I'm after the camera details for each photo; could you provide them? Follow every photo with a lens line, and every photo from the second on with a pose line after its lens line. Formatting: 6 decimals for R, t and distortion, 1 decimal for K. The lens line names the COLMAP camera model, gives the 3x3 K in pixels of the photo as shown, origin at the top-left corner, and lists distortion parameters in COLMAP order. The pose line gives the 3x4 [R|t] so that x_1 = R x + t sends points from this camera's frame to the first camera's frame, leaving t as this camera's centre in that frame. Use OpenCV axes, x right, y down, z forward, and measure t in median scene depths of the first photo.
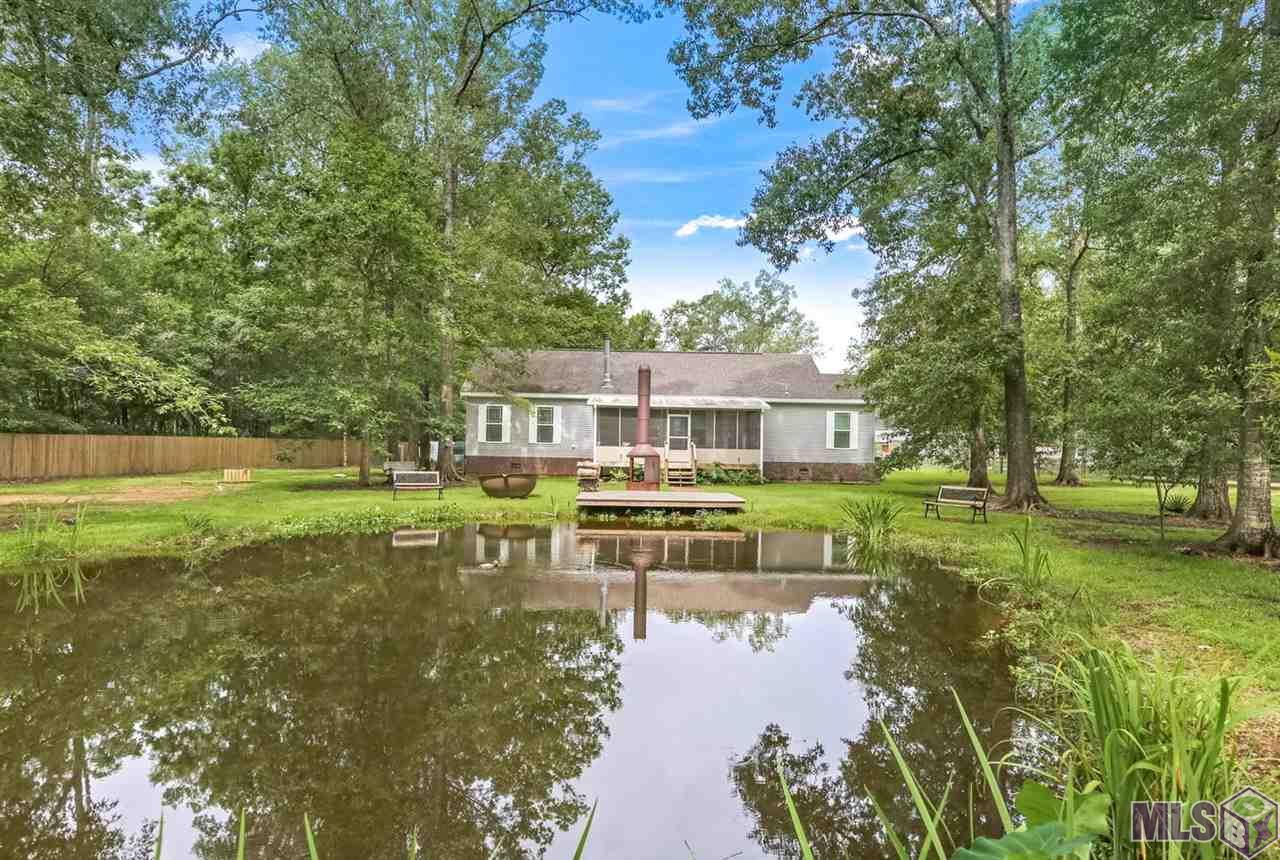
lens RADIAL K [[757.0, 0, 636.8], [0, 757.0, 454.0], [0, 0, 1]] dist [-0.005313, -0.000120]
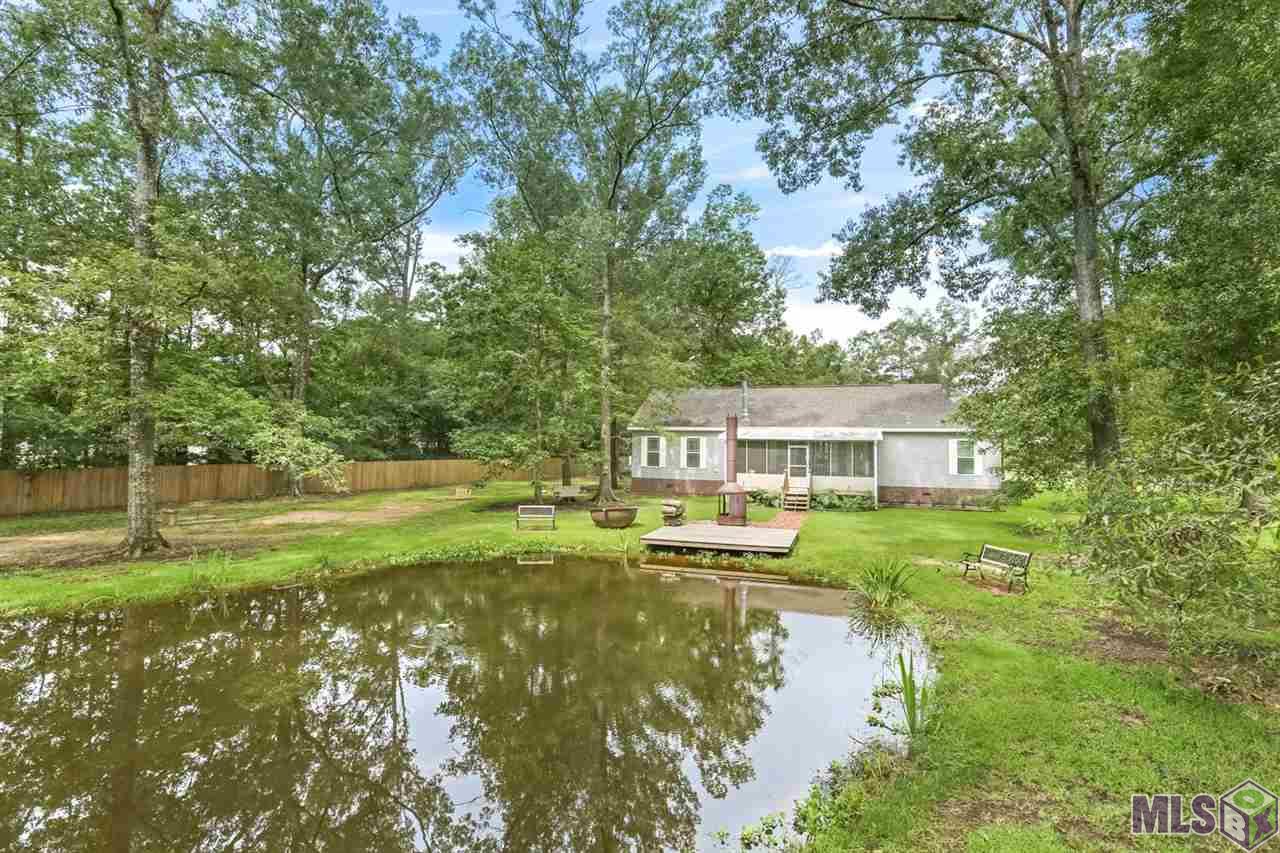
lens RADIAL K [[598.0, 0, 640.0], [0, 598.0, 426.5], [0, 0, 1]] dist [-0.012801, 0.000311]
pose [[0.940834, -0.017566, -0.338412, 0.129946], [0.002576, 0.998997, -0.044695, -0.039558], [0.338858, 0.041178, 0.939936, 0.068539]]
